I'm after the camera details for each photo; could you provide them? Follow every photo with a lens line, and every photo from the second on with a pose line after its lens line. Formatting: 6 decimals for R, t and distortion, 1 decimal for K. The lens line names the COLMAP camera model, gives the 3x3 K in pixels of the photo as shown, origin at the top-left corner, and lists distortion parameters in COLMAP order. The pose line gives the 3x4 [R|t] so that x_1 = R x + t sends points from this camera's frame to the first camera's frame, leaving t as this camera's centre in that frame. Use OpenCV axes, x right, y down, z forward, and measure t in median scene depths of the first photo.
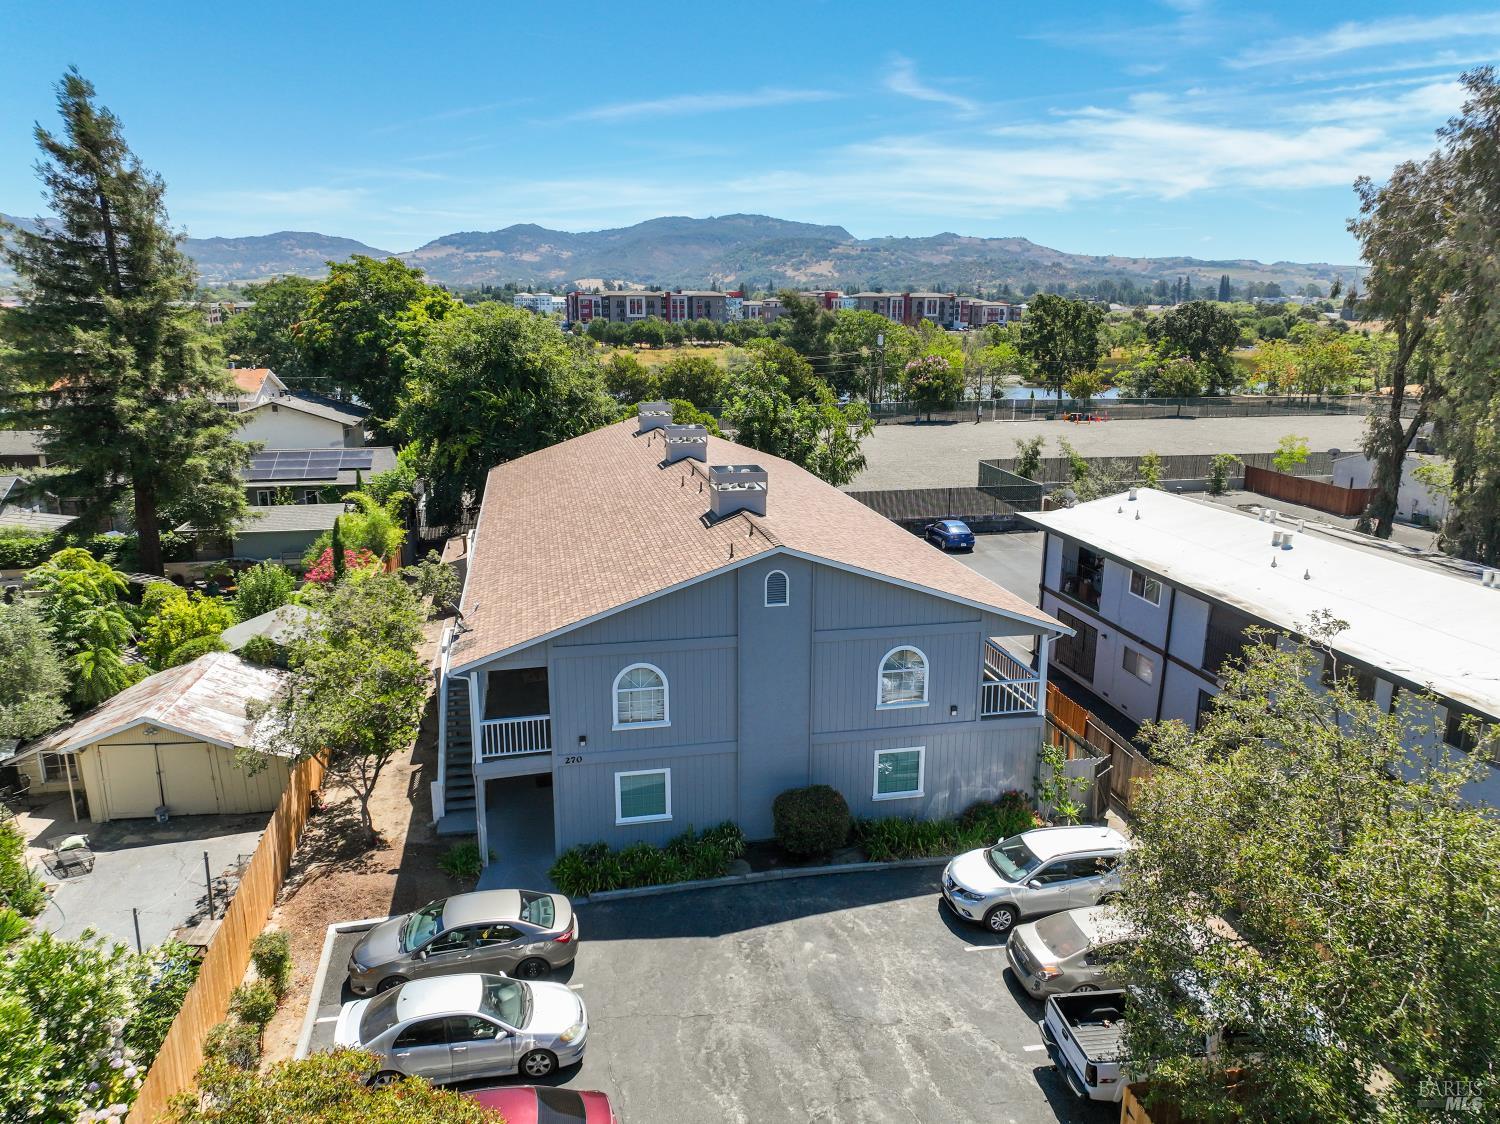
lens RADIAL K [[1117.7, 0, 750.0], [0, 1117.7, 562.0], [0, 0, 1]] dist [0.007651, 0.002193]
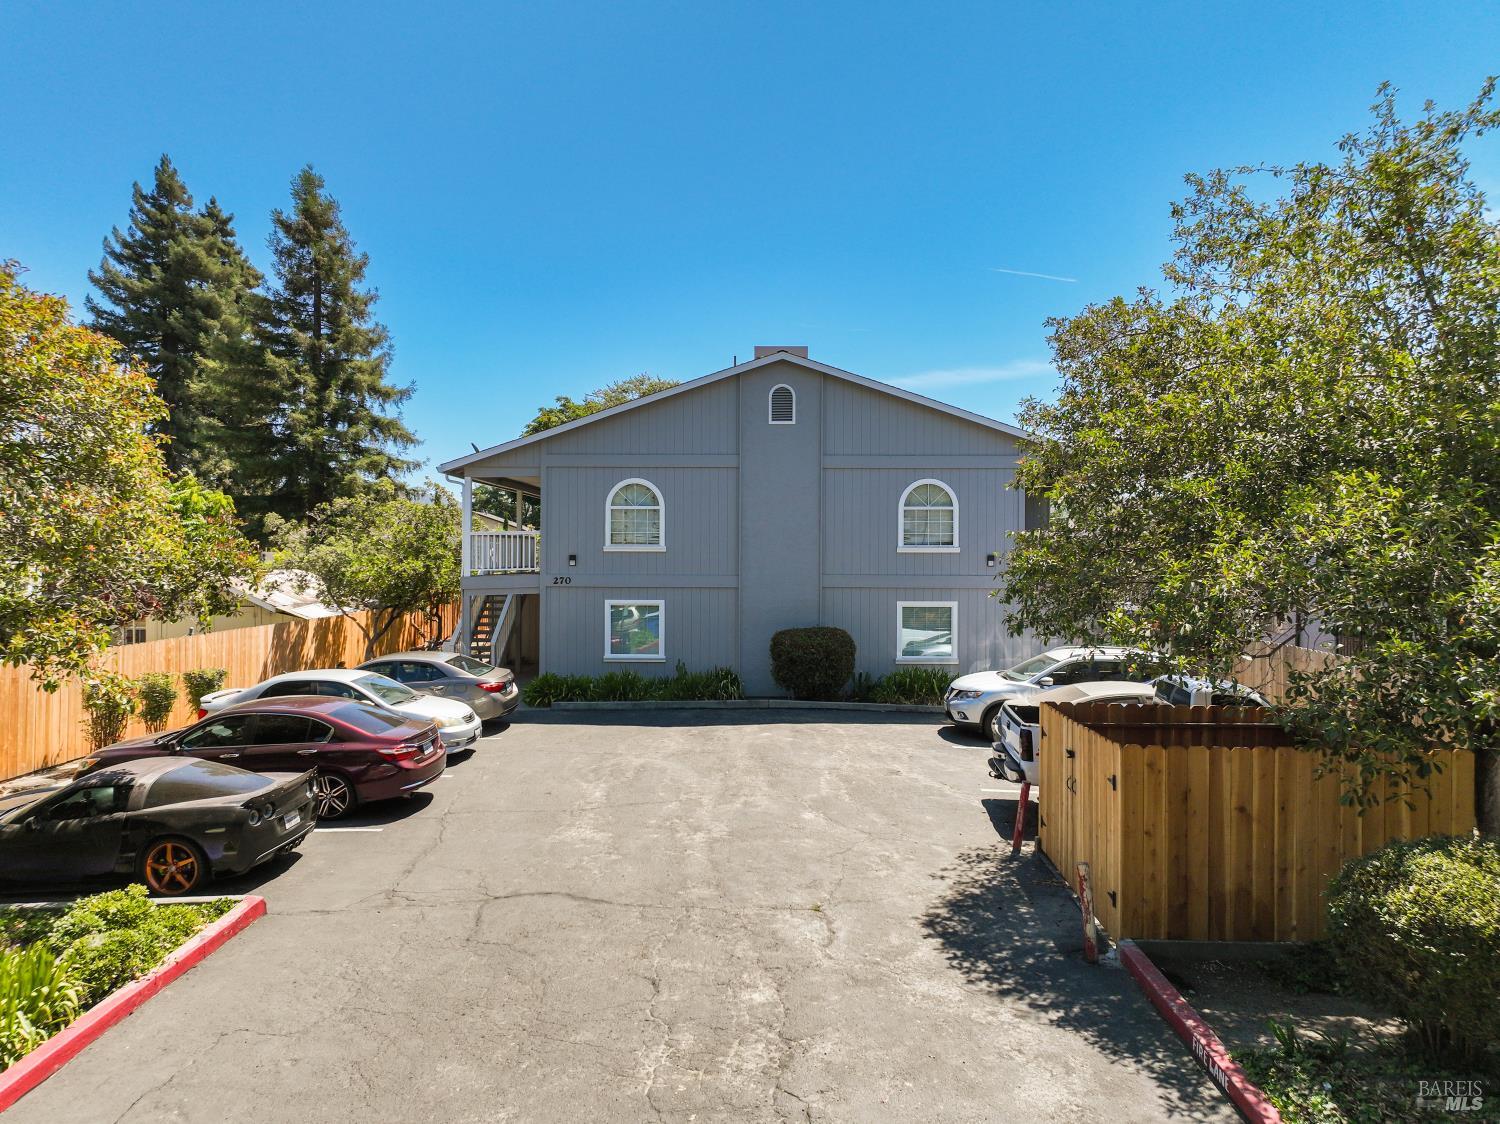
lens RADIAL K [[1117.7, 0, 750.0], [0, 1117.7, 562.0], [0, 0, 1]] dist [0.007651, 0.002193]
pose [[0.971928, -0.002017, -0.235271, 0.214378], [-0.060060, 0.964707, -0.256386, 0.386225], [0.227485, 0.263319, 0.937504, 0.142031]]
